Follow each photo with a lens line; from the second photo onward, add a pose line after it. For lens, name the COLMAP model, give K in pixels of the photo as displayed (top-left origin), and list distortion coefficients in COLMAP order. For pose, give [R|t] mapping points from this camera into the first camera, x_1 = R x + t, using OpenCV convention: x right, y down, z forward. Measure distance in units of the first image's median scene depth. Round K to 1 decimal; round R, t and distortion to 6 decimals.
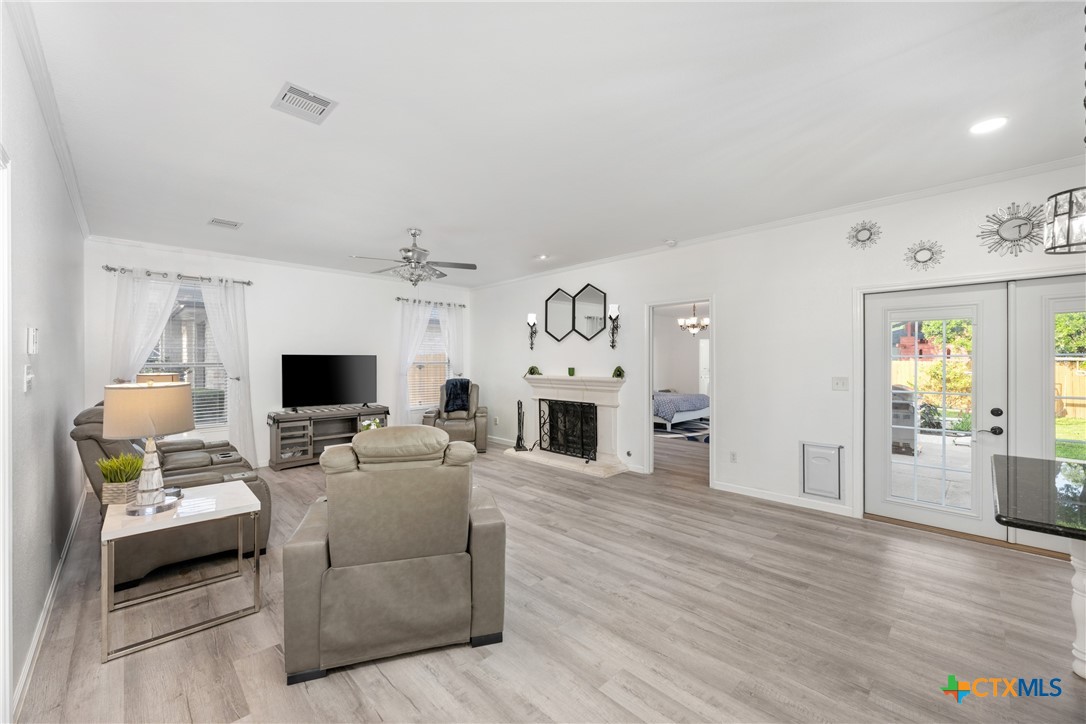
lens RADIAL K [[431.1, 0, 541.6], [0, 431.1, 363.7], [0, 0, 1]] dist [-0.001946, 0.000124]
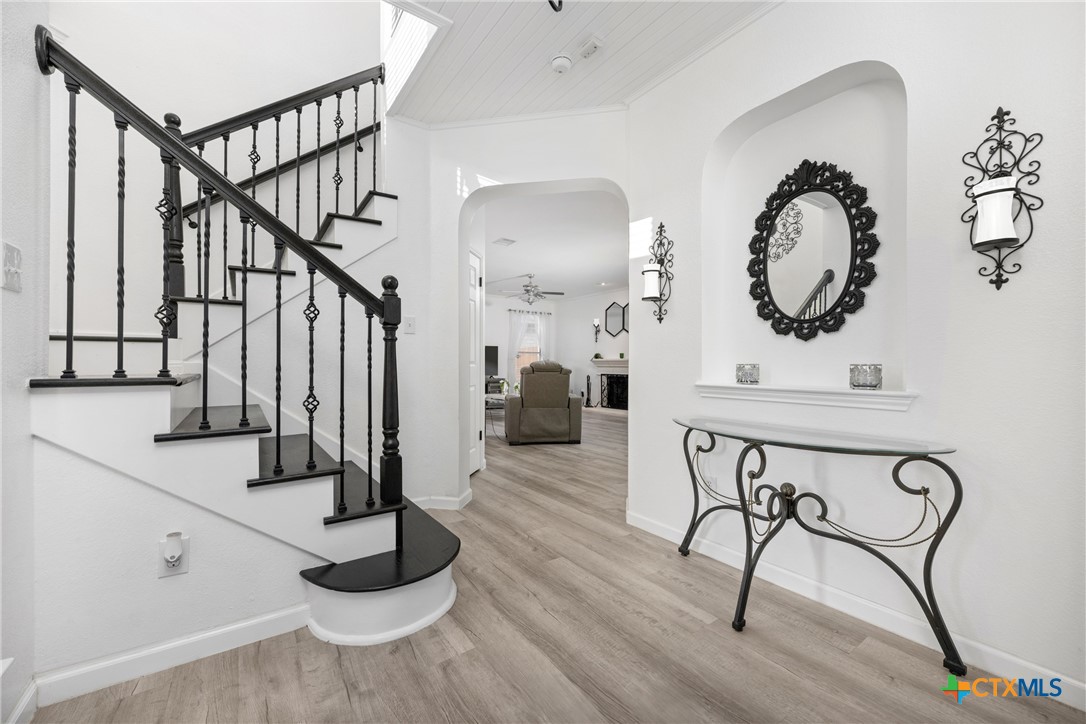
lens RADIAL K [[431.1, 0, 541.6], [0, 431.1, 363.7], [0, 0, 1]] dist [-0.001946, 0.000124]
pose [[0.987073, 0.004282, -0.160215, 0.036535], [-0.005175, 0.999973, -0.005160, 0.062240], [0.160188, 0.005922, 0.987069, -0.635811]]
